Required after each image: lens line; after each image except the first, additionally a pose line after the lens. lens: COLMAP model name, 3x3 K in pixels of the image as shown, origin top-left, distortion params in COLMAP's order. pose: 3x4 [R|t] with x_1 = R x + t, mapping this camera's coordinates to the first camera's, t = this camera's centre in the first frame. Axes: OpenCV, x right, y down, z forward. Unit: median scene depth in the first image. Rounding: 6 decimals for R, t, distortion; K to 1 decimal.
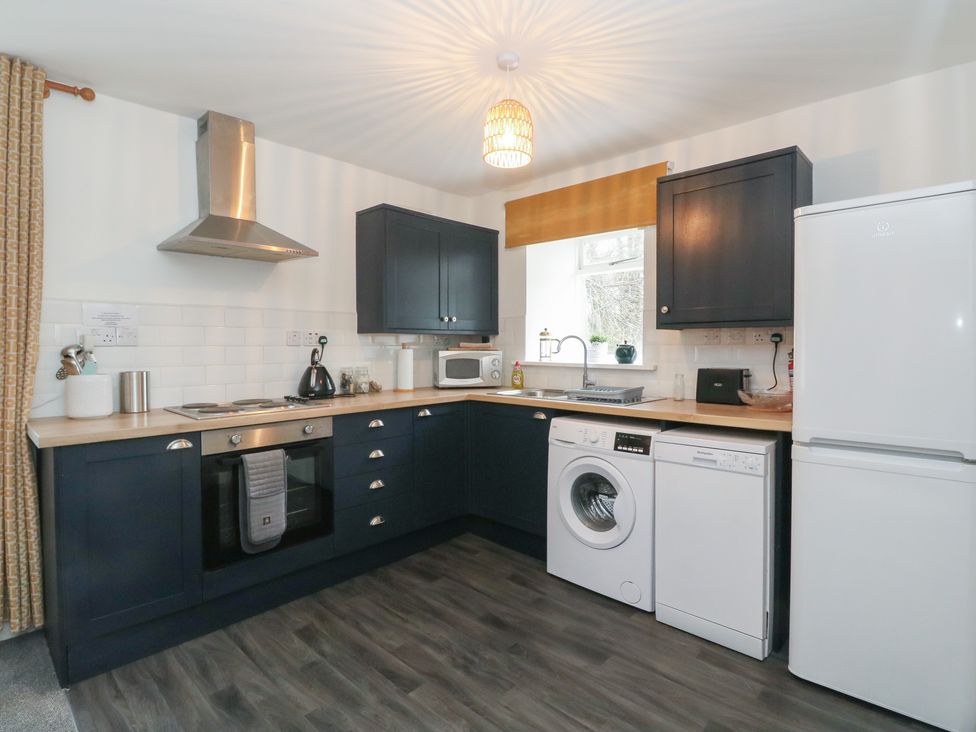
lens RADIAL K [[506.9, 0, 489.4], [0, 506.9, 356.5], [0, 0, 1]] dist [0.003184, -0.013963]
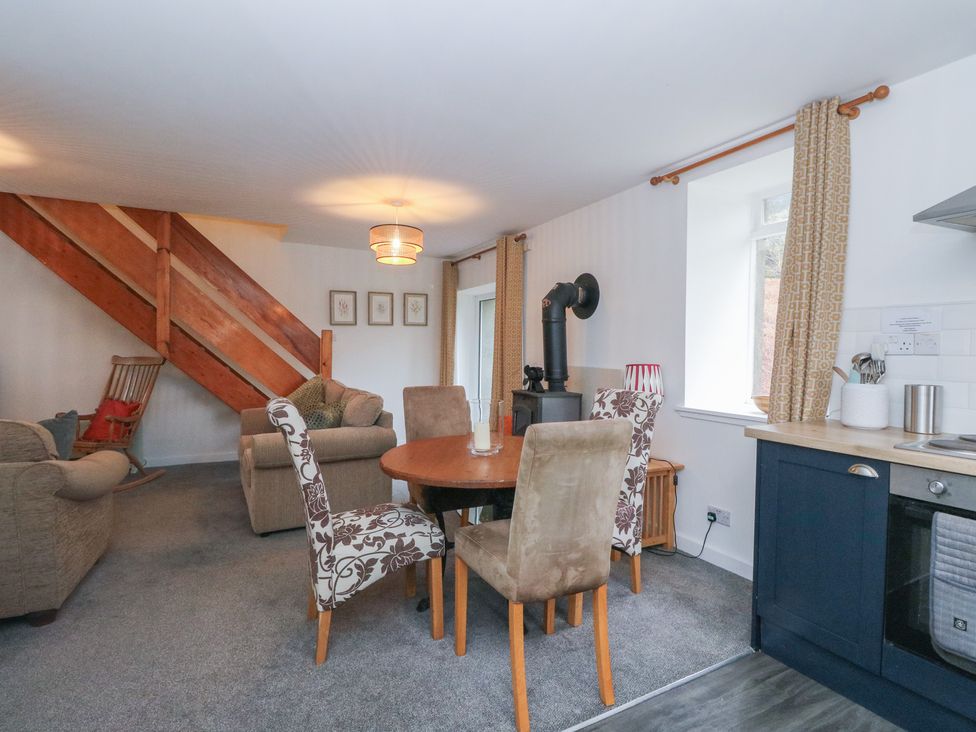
lens RADIAL K [[506.9, 0, 489.4], [0, 506.9, 356.5], [0, 0, 1]] dist [0.003184, -0.013963]
pose [[-0.322679, 0.013457, -0.946413, 0.318723], [-0.031673, 0.999185, 0.025006, -0.015325], [0.945978, 0.038045, -0.321990, 0.548452]]
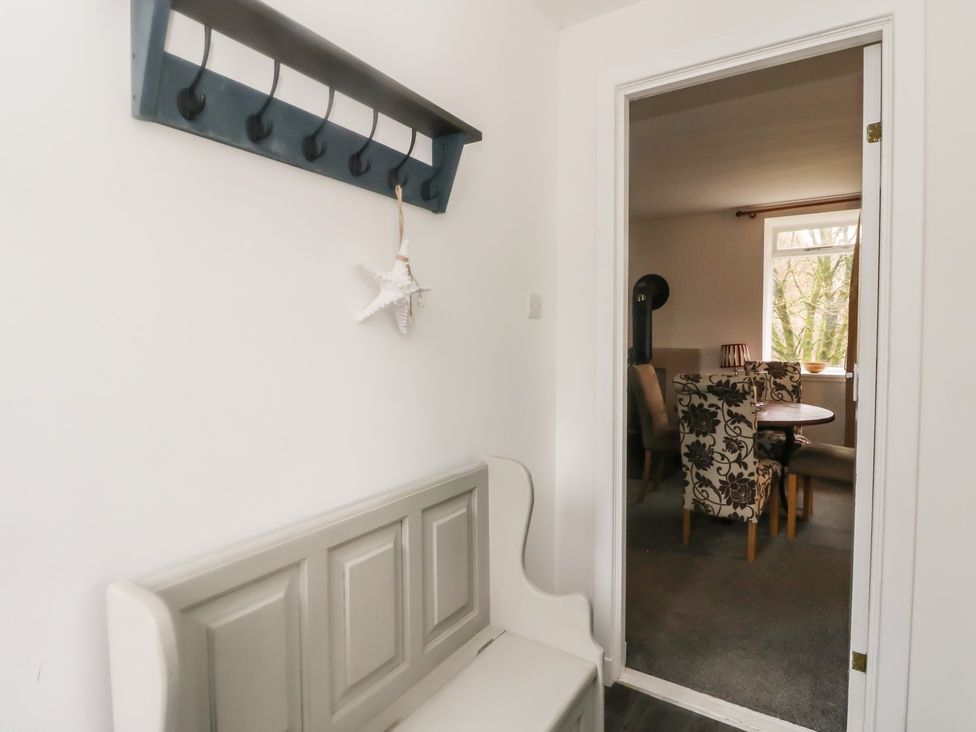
lens RADIAL K [[505.4, 0, 492.7], [0, 505.4, 356.6], [0, 0, 1]] dist [-0.000569, -0.011588]
pose [[0.176191, 0.042143, -0.983453, 0.615399], [-0.018779, 0.999045, 0.039447, 0.014681], [0.984177, 0.011518, 0.176814, -0.696820]]
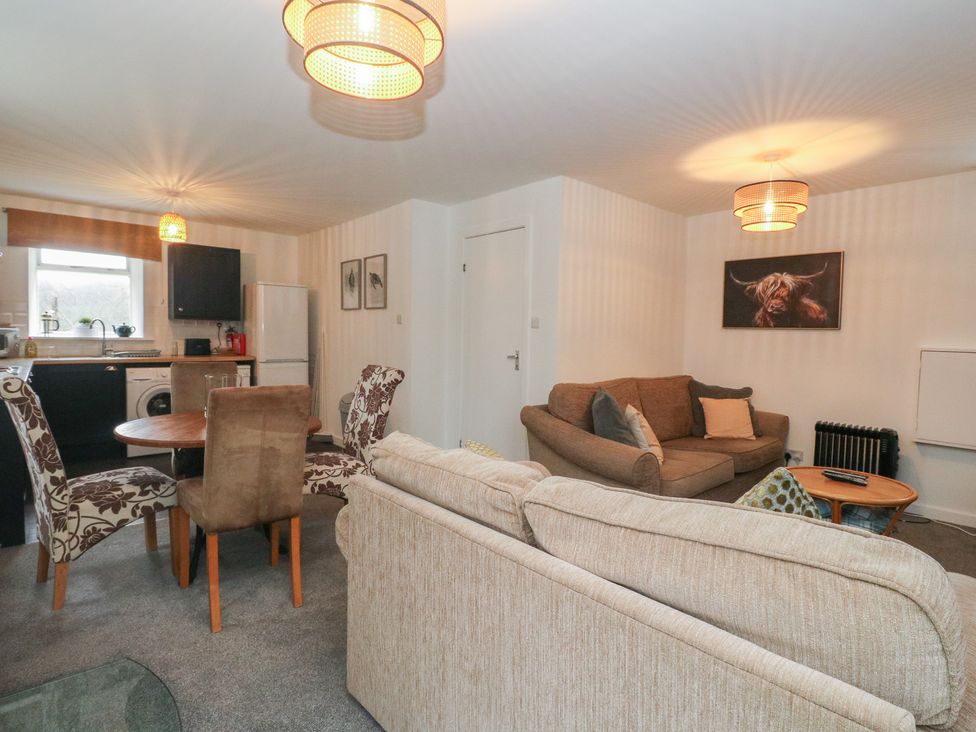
lens RADIAL K [[505.4, 0, 492.7], [0, 505.4, 356.6], [0, 0, 1]] dist [-0.000569, -0.011588]
pose [[0.073387, -0.042123, 0.996414, -1.634540], [0.000768, 0.999110, 0.042180, 0.011240], [-0.997303, -0.002330, 0.073354, -0.405417]]
